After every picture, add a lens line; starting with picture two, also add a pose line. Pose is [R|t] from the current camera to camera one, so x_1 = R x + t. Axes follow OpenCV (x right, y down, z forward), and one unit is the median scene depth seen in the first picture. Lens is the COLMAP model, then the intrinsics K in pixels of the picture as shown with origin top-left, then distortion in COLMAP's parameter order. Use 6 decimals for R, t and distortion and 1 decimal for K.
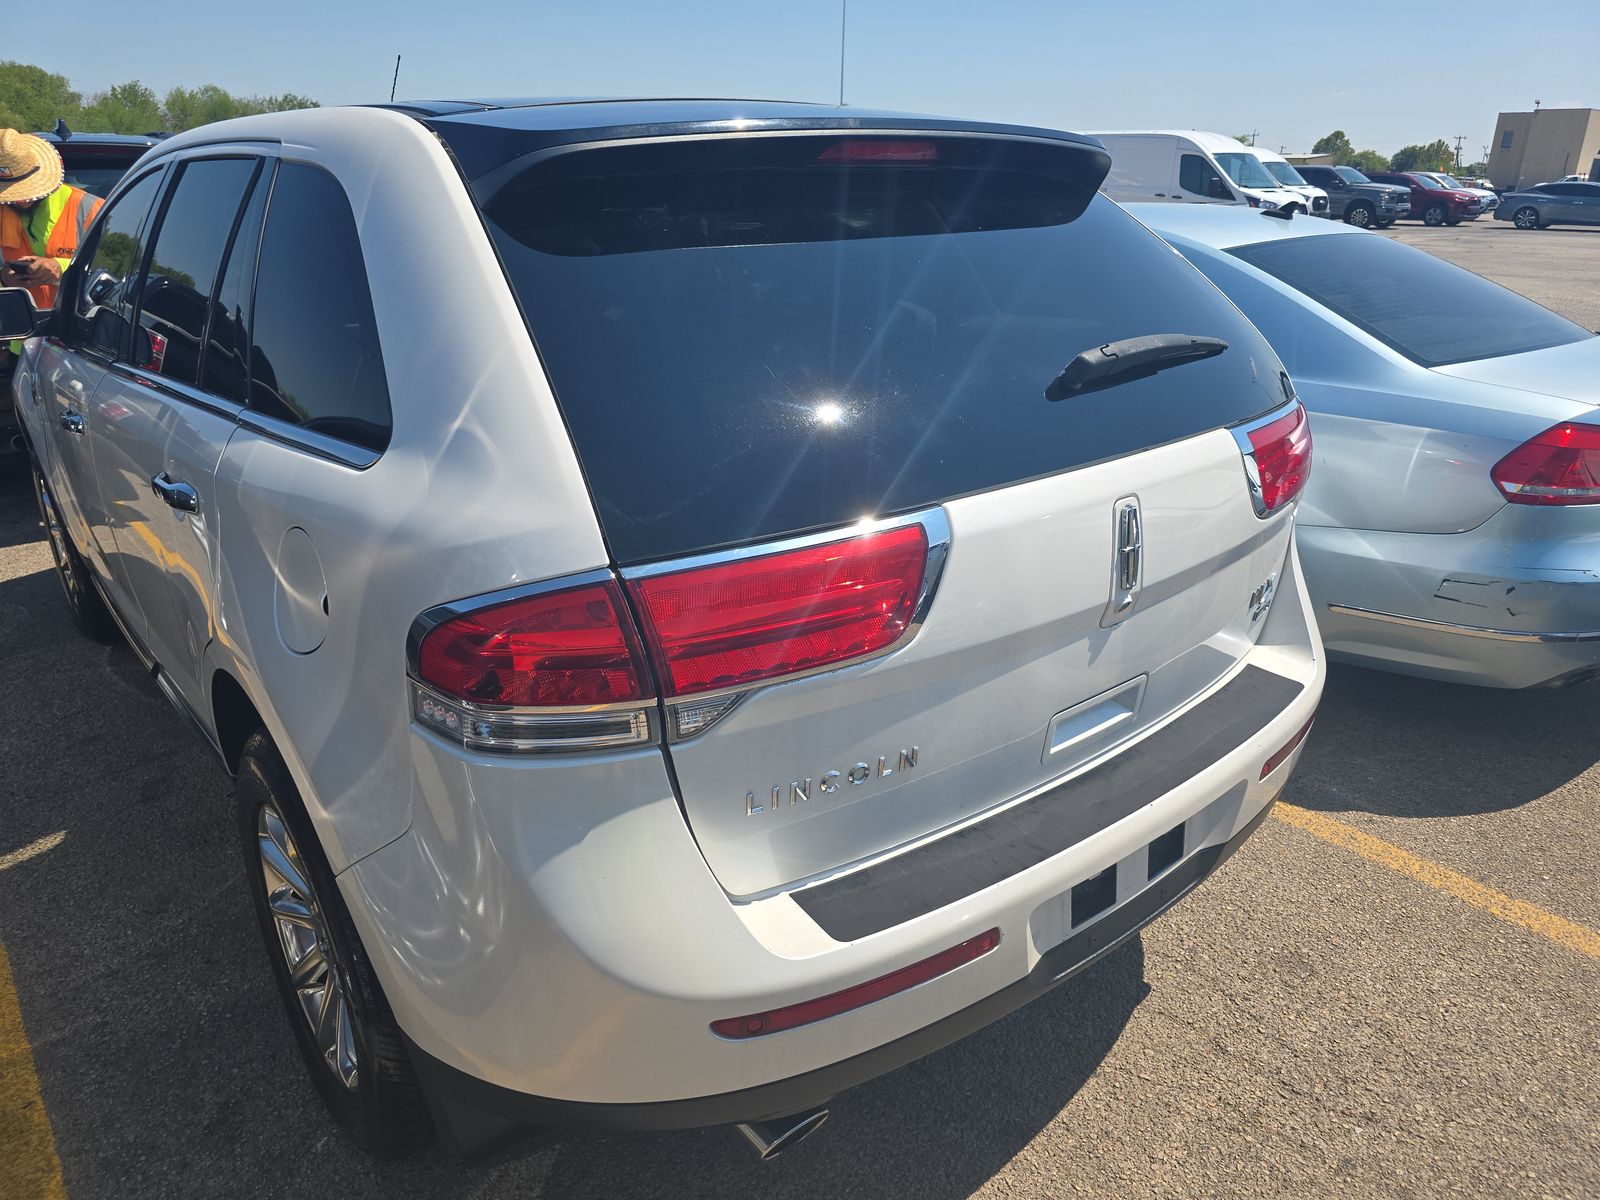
lens RADIAL K [[1089.2, 0, 791.3], [0, 1089.2, 611.6], [0, 0, 1]] dist [0.030969, -0.030324]
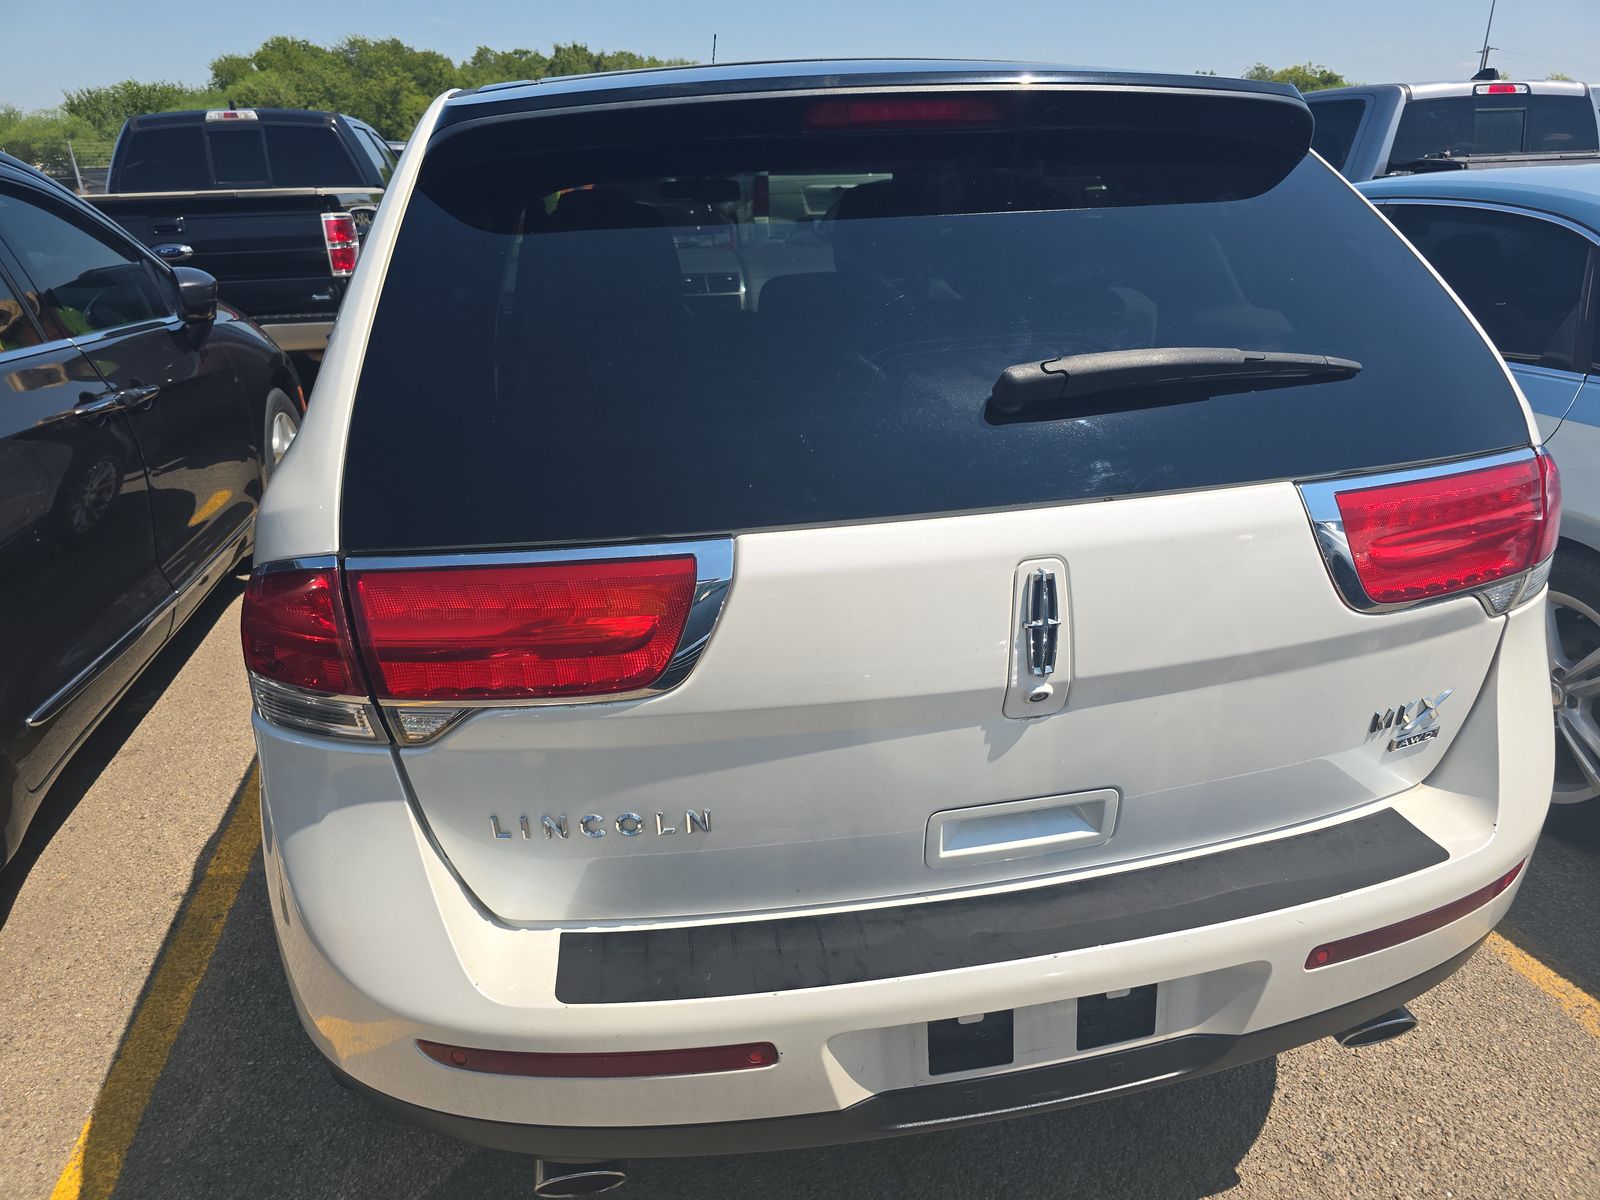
lens RADIAL K [[1089.2, 0, 803.1], [0, 1089.2, 601.4], [0, 0, 1]] dist [0.030969, -0.030324]
pose [[0.885974, 0.160904, -0.434925, 0.490807], [-0.151382, 0.986847, 0.056716, -0.091886], [0.438331, 0.015591, 0.898679, 0.234145]]
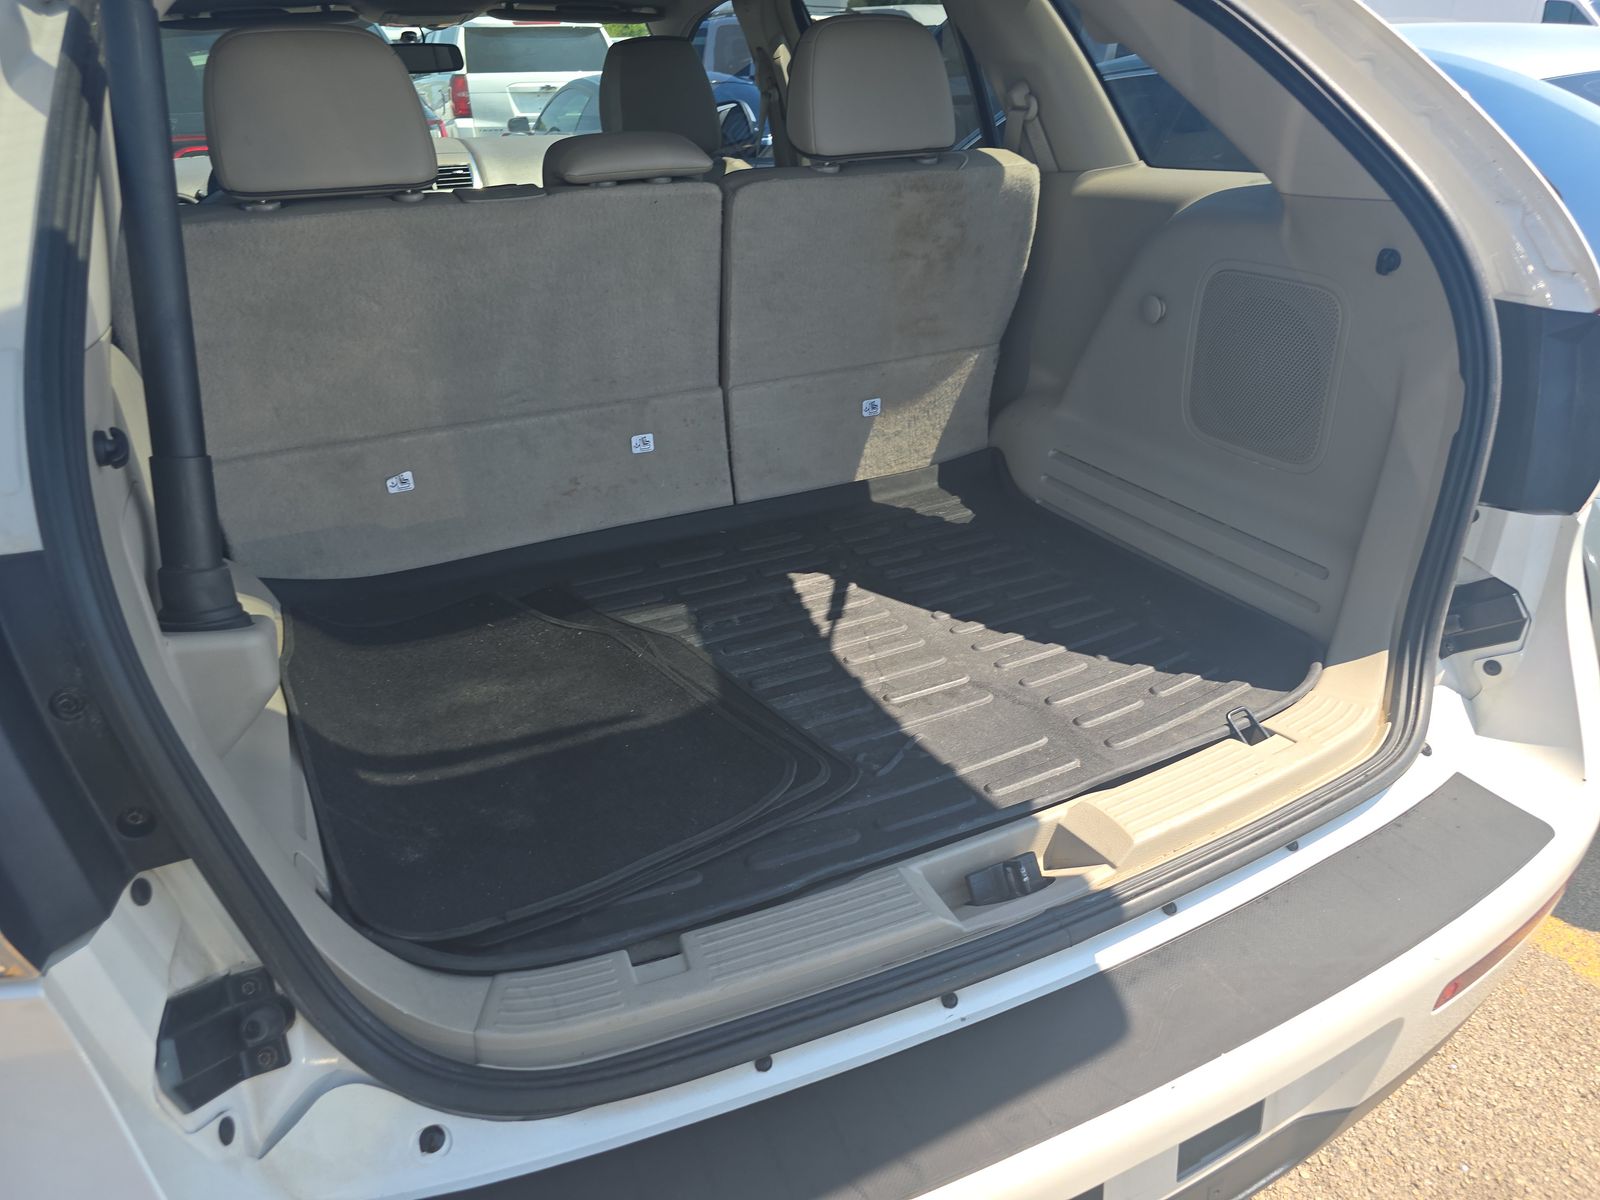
lens RADIAL K [[1089.2, 0, 797.2], [0, 1089.2, 590.3], [0, 0, 1]] dist [0.030969, -0.030324]
pose [[0.972629, 0.086664, -0.215595, 0.256840], [-0.068061, 0.993405, 0.092277, -0.104903], [0.222171, -0.075078, 0.972113, 0.478835]]
